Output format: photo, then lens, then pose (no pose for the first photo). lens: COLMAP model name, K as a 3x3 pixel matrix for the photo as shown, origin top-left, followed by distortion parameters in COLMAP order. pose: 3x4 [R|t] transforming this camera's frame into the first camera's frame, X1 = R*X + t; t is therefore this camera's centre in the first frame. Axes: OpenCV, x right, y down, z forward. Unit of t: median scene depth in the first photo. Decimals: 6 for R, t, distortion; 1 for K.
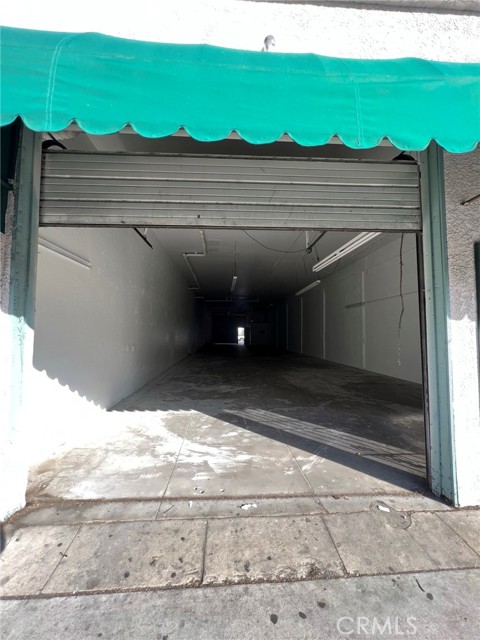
lens RADIAL K [[255.1, 0, 240.0], [0, 255.1, 320.0], [0, 0, 1]] dist [-0.001266, -0.000170]
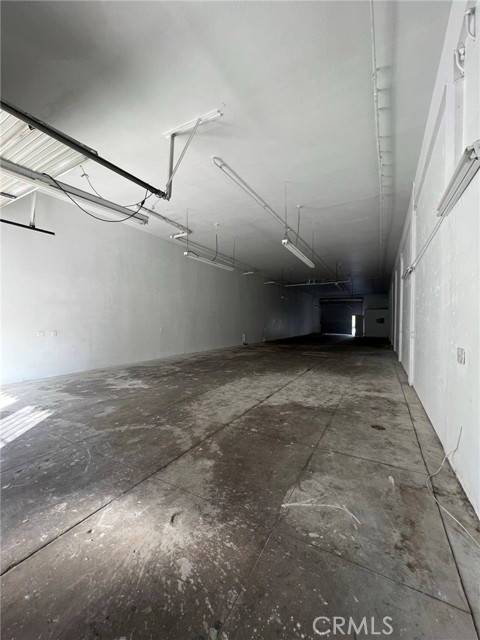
lens RADIAL K [[254.9, 0, 240.0], [0, 254.9, 320.0], [0, 0, 1]] dist [-0.000390, 0.000037]
pose [[0.832501, 0.004102, -0.554008, 0.976523], [0.020145, 0.999087, 0.037669, 0.035889], [0.553656, -0.042520, 0.831659, 0.662522]]
